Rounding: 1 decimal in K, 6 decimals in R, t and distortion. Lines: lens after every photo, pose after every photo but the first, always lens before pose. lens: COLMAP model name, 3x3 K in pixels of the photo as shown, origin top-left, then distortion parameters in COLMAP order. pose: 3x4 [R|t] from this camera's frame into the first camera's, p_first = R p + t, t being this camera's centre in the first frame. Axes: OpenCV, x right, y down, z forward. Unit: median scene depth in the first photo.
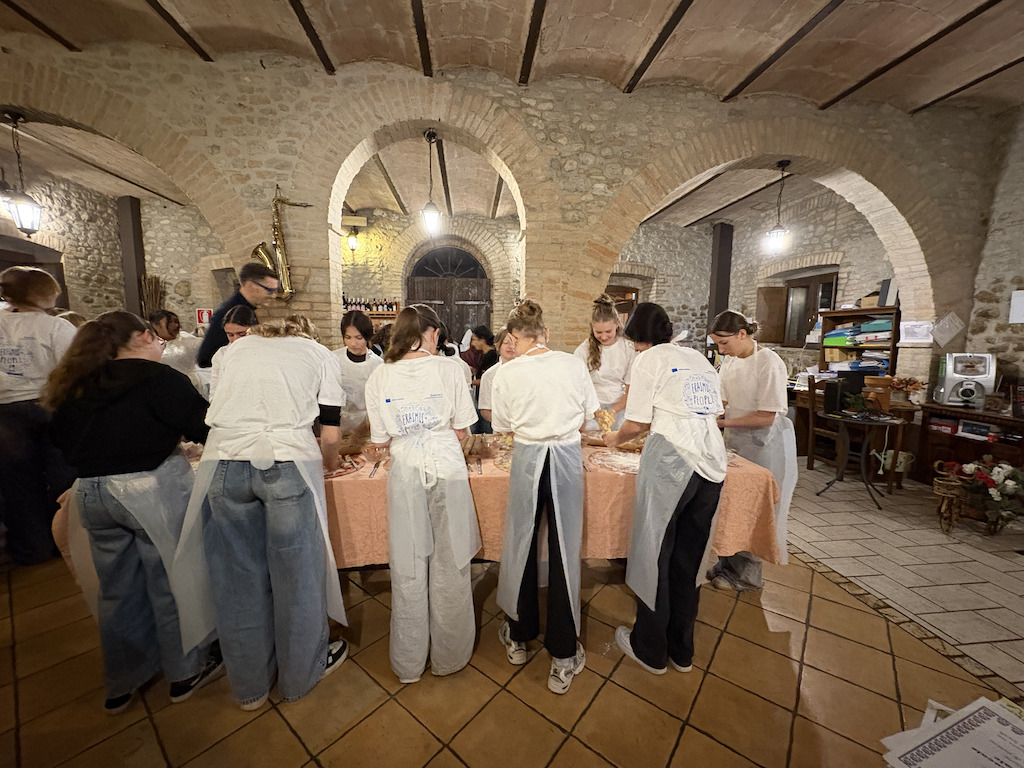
lens RADIAL K [[408.9, 0, 509.7], [0, 408.9, 389.3], [0, 0, 1]] dist [-0.006623, 0.001843]
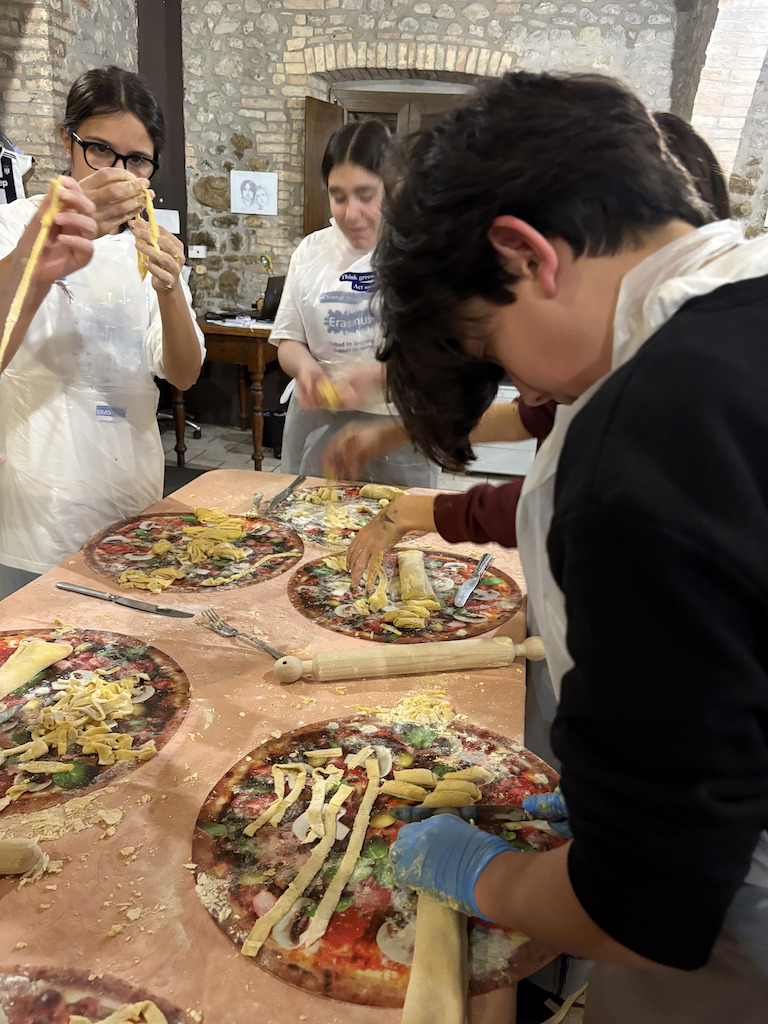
lens RADIAL K [[774.0, 0, 387.5], [0, 774.0, 514.4], [0, 0, 1]] dist [0.055225, -0.060021]
pose [[0.275351, -0.305334, 0.911566, -0.276293], [0.070650, 0.952084, 0.297565, -0.093661], [-0.958744, -0.017533, 0.283729, 0.848081]]
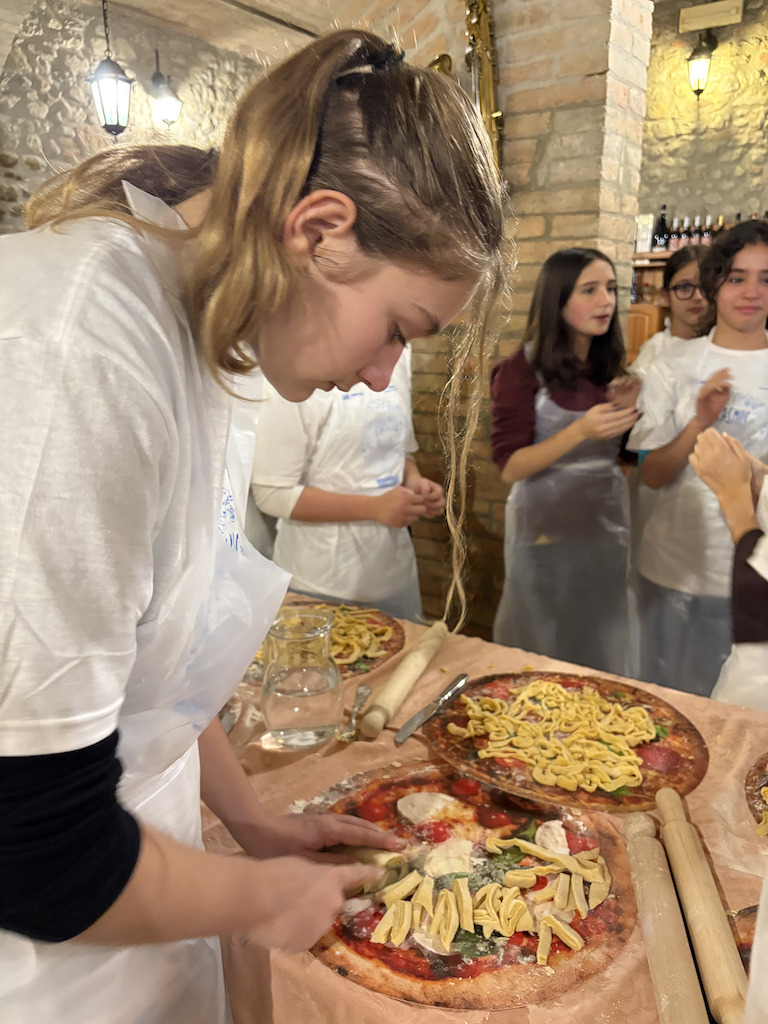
lens RADIAL K [[774.0, 0, 390.9], [0, 774.0, 512.7], [0, 0, 1]] dist [0.055225, -0.060021]
pose [[0.754505, 0.145731, -0.639910, -0.070495], [-0.066816, 0.987026, 0.146000, -0.028491], [0.652884, -0.067401, 0.754453, 0.232969]]
